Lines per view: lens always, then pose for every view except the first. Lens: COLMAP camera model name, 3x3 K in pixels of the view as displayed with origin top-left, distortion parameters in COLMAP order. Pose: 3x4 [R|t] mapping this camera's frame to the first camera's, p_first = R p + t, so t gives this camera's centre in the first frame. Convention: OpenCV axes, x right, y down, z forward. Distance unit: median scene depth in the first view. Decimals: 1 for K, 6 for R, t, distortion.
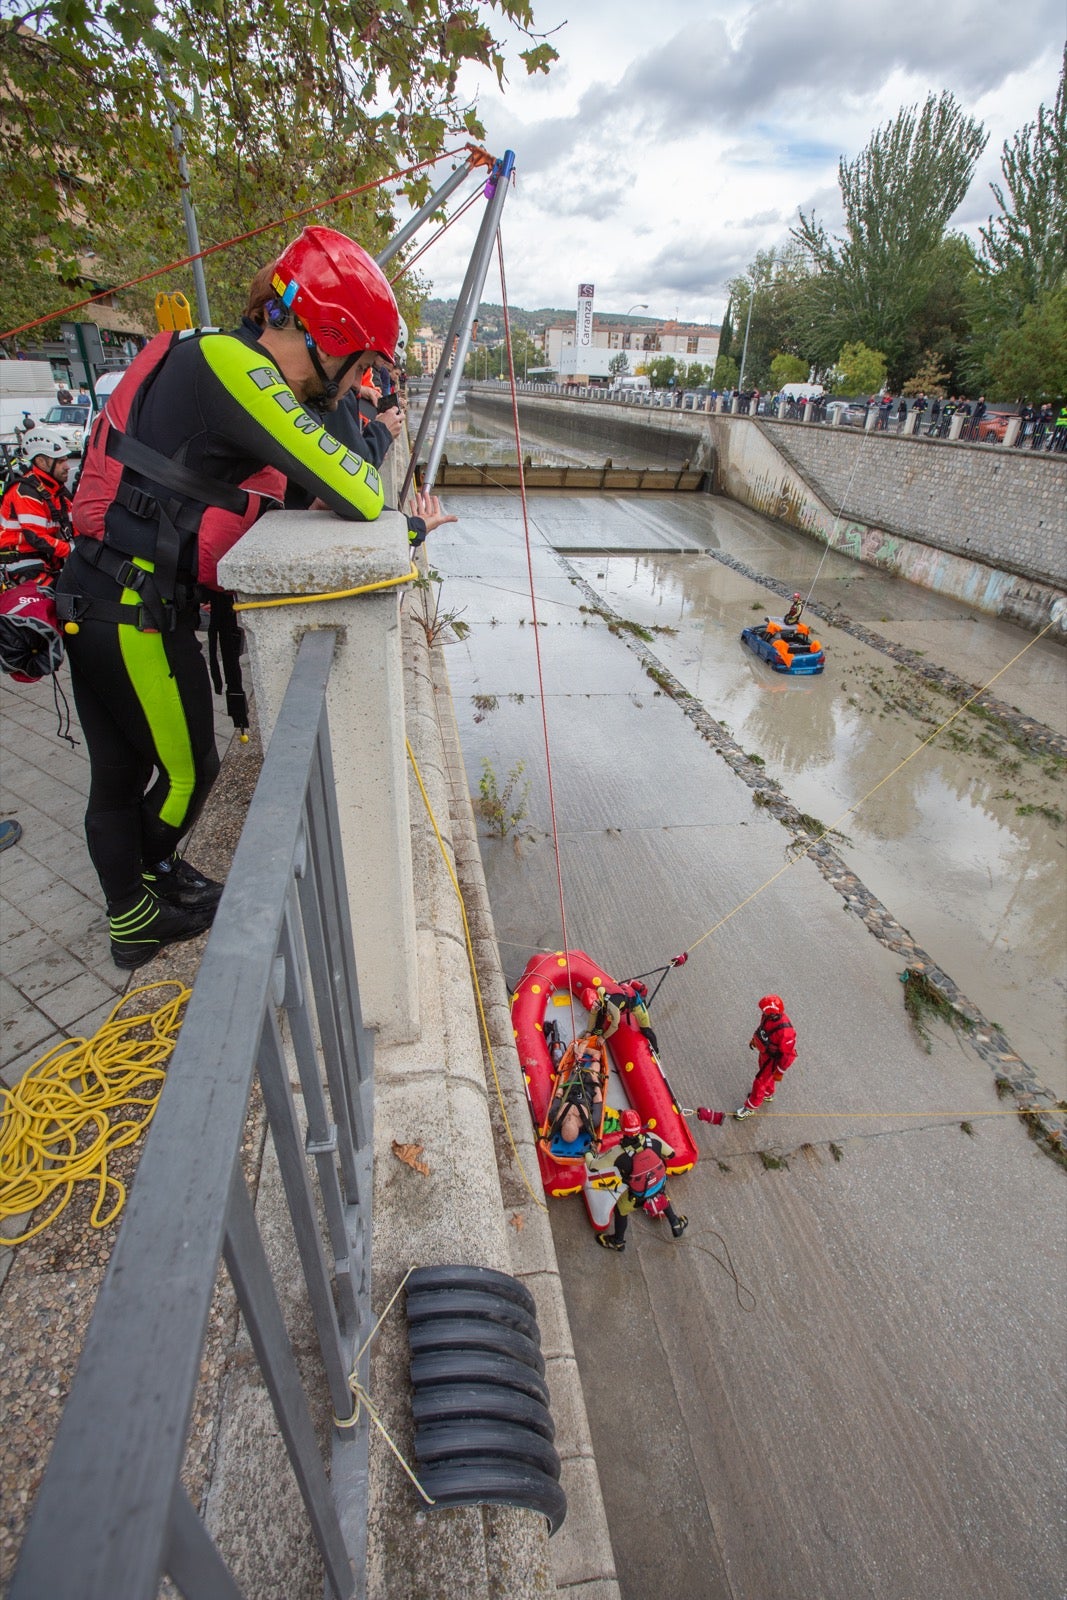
lens RADIAL K [[729.4, 0, 543.8], [0, 729.4, 795.3], [0, 0, 1]] dist [-0.046148, 0.014548]
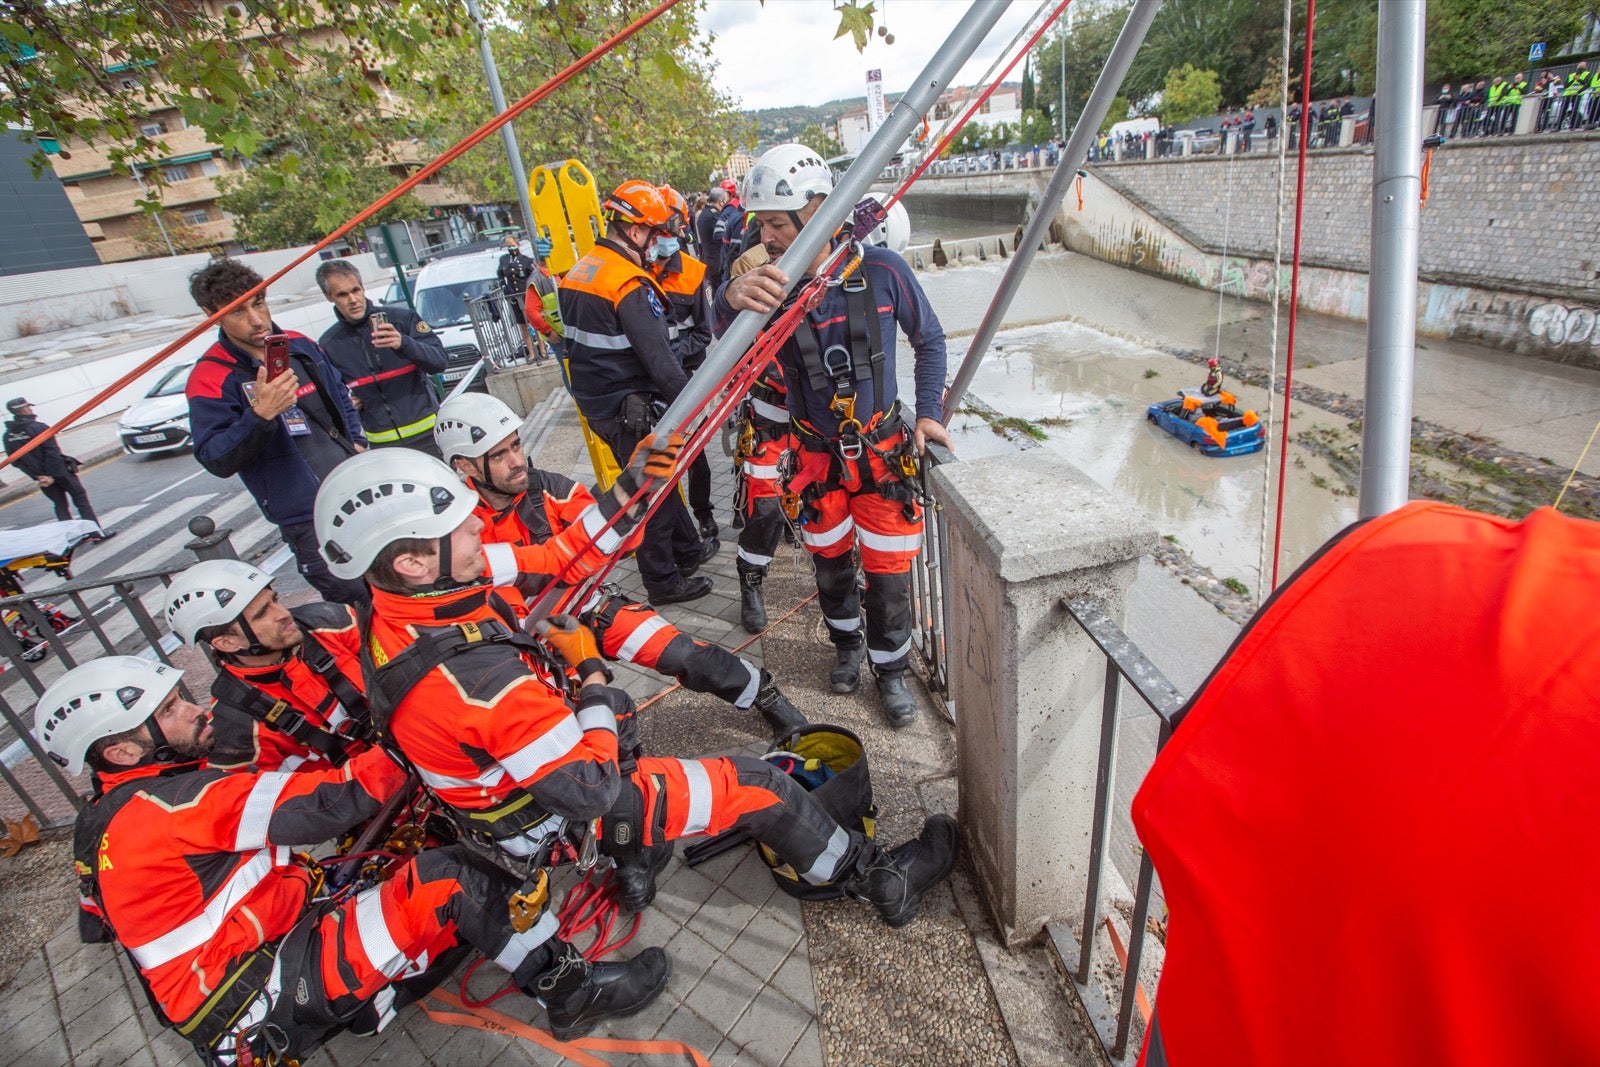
lens RADIAL K [[723.1, 0, 798.6], [0, 723.1, 528.1], [0, 0, 1]] dist [-0.036948, 0.008390]
pose [[0.982549, -0.138232, -0.124459, -0.036257], [0.130284, 0.989008, -0.069920, -0.059223], [0.132756, 0.052485, 0.989758, 0.078309]]
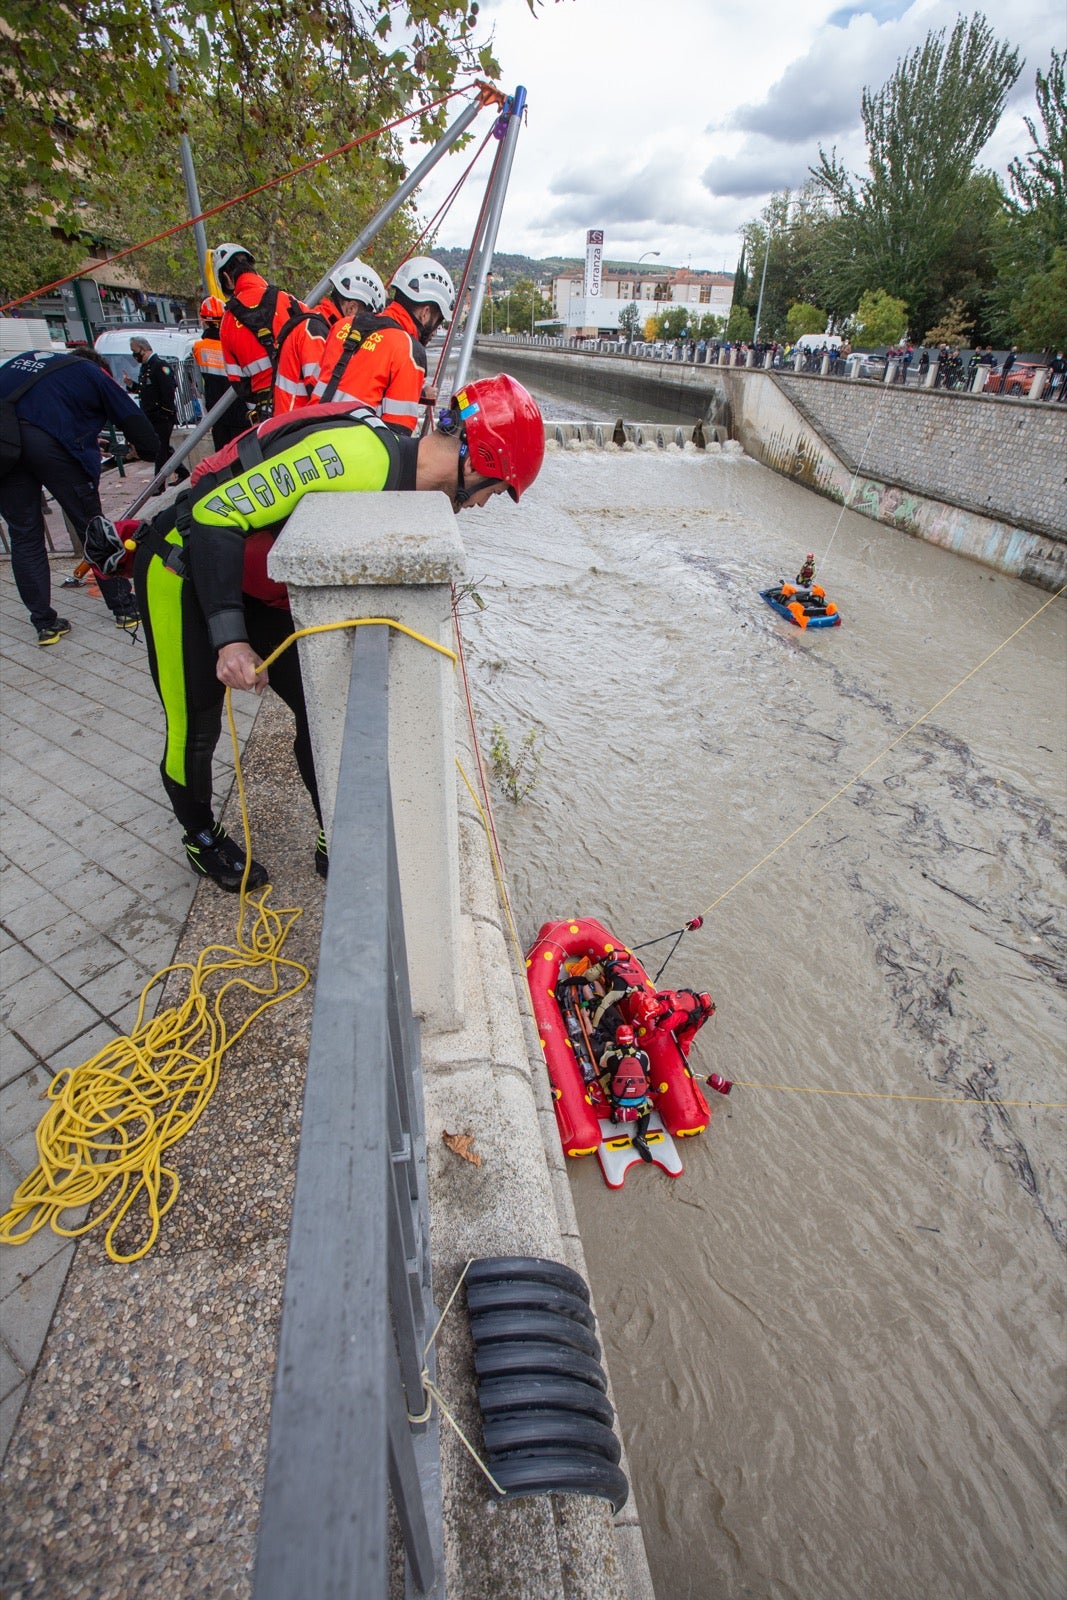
lens RADIAL K [[730.1, 0, 544.2], [0, 730.1, 796.6], [0, 0, 1]] dist [-0.040711, 0.011432]
pose [[0.999926, -0.003279, -0.011712, -0.002182], [0.003849, 0.998791, 0.049007, -0.001352], [0.011537, -0.049049, 0.998730, 0.000719]]
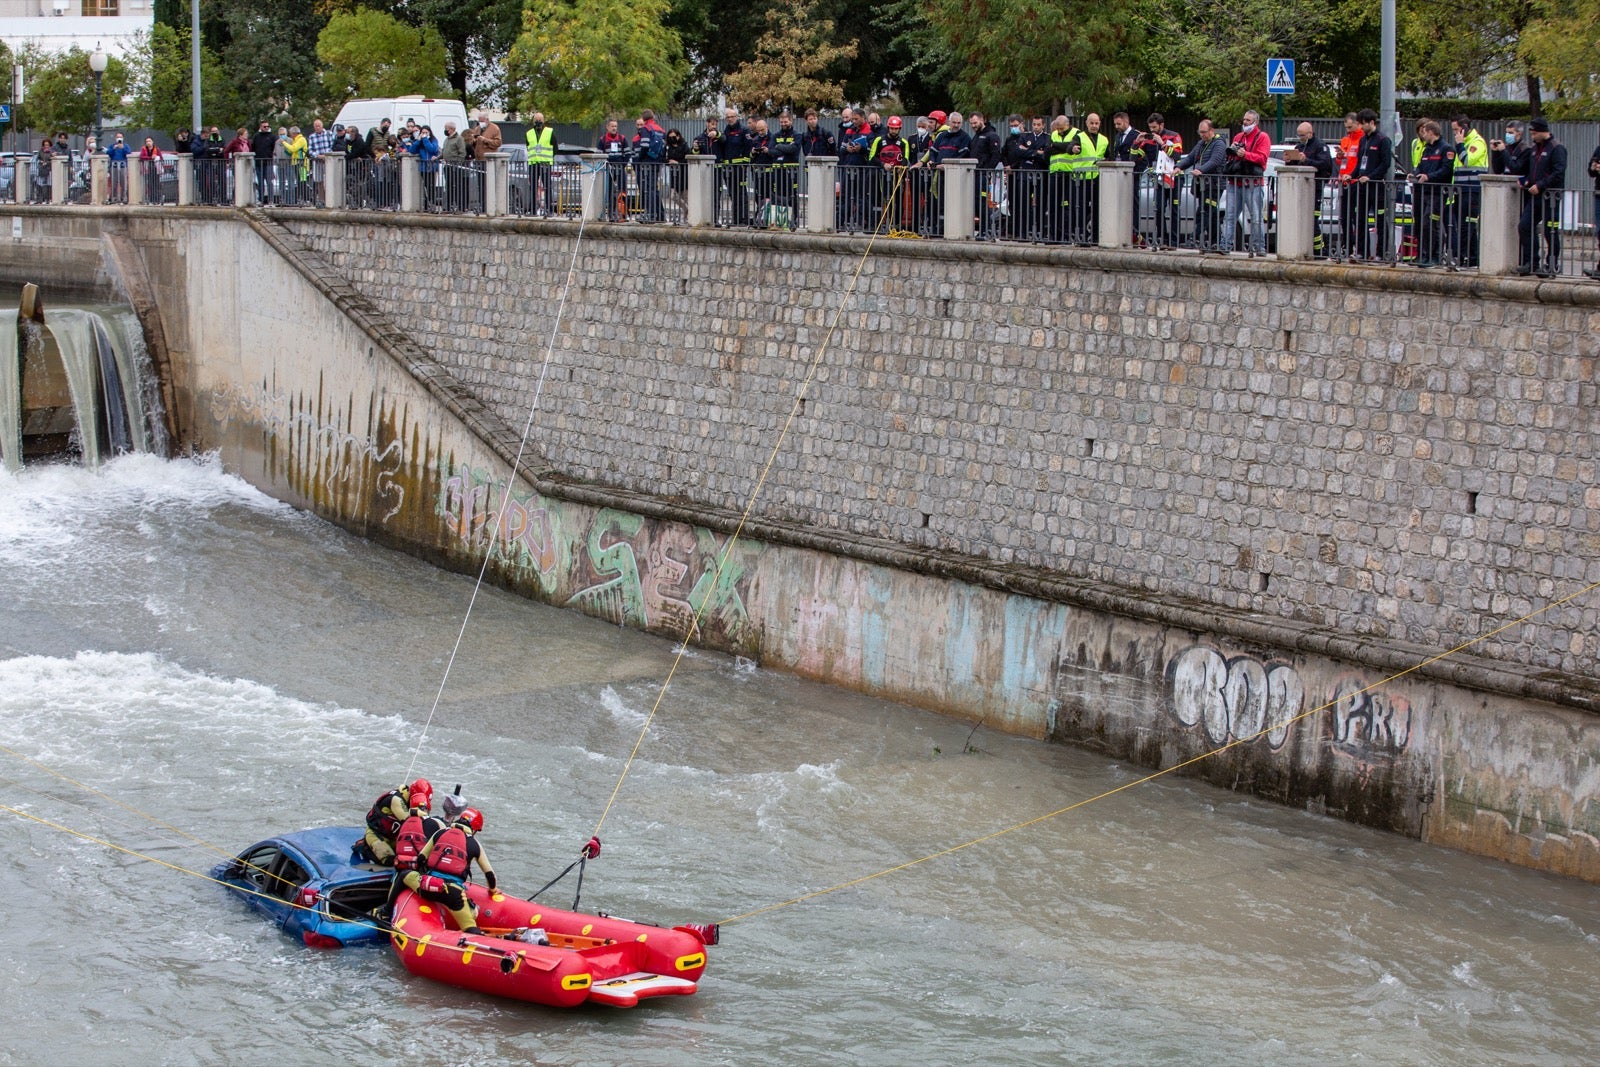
lens RADIAL K [[3217.5, 0, 799.1], [0, 3217.5, 705.0], [0, 0, 1]] dist [-0.397396, 0.641193]
pose [[0.927542, -0.103163, 0.359199, 0.032638], [0.214573, 0.933942, -0.285850, 0.089813], [-0.305982, 0.342213, 0.888406, -0.163640]]
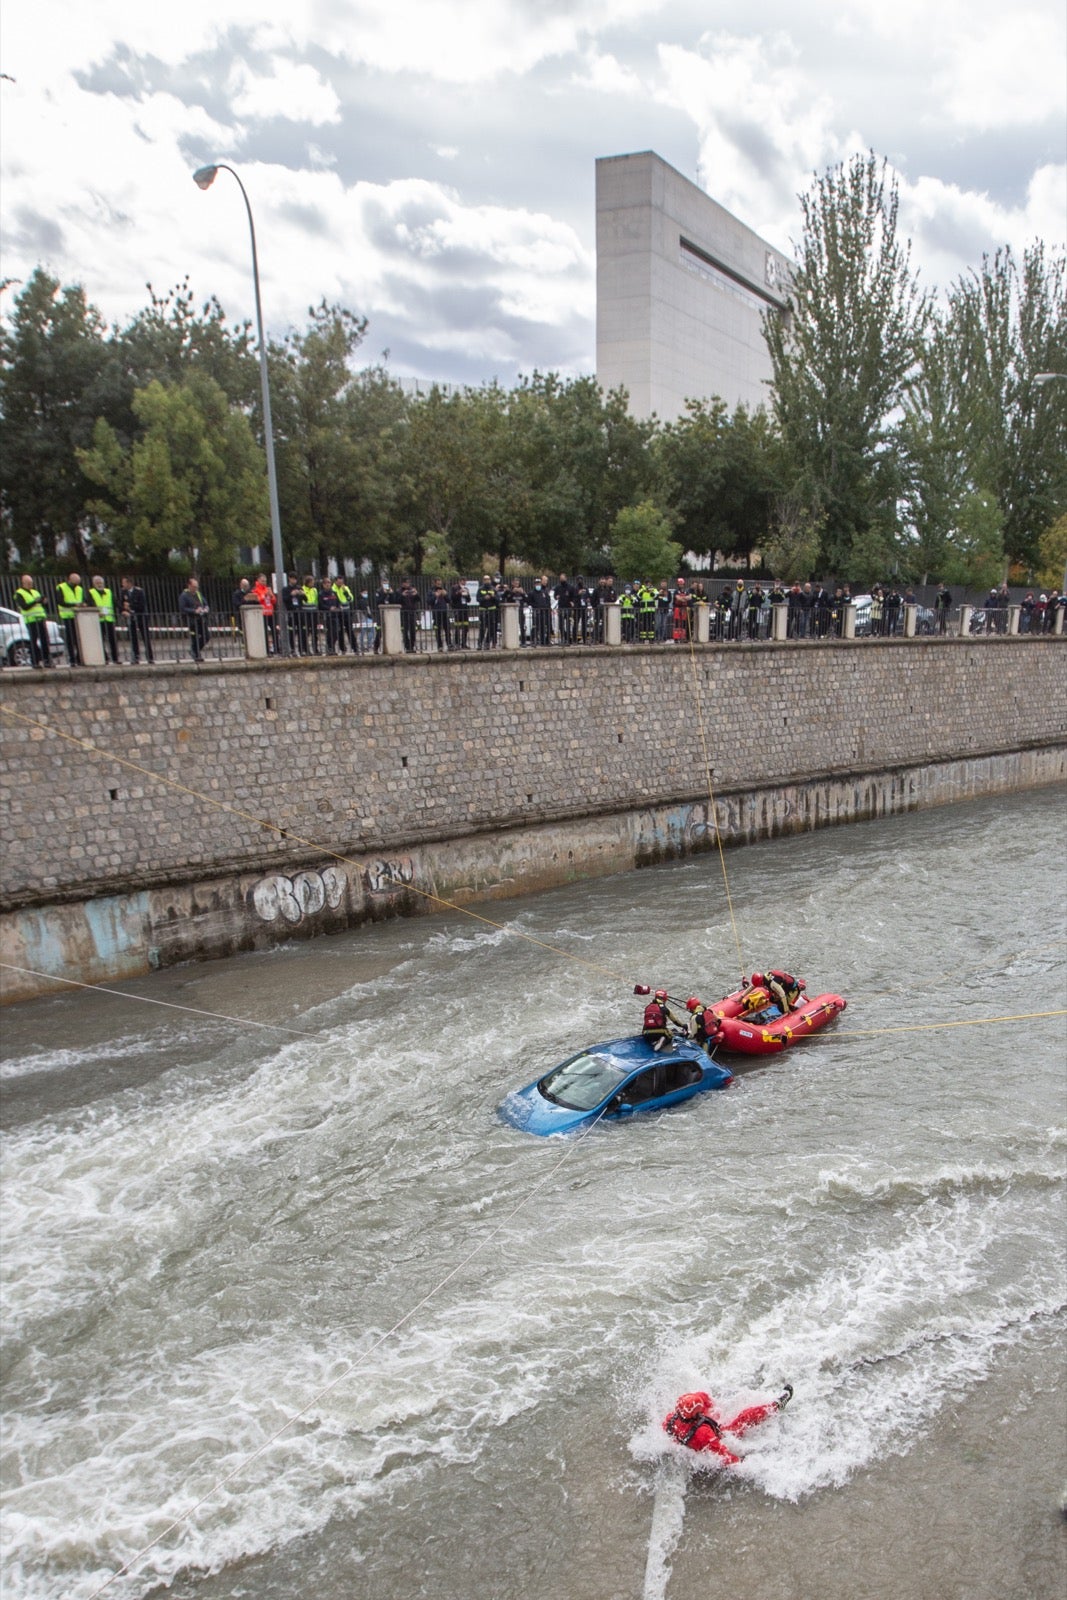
lens RADIAL K [[1188.5, 0, 648.4], [0, 1188.5, 1038.6], [0, 0, 1]] dist [-0.083178, 0.076541]
pose [[-0.550546, -0.344500, 0.760407, -0.182946], [0.381367, 0.706485, 0.596186, -0.483313], [-0.742603, 0.618222, -0.257572, 0.815455]]
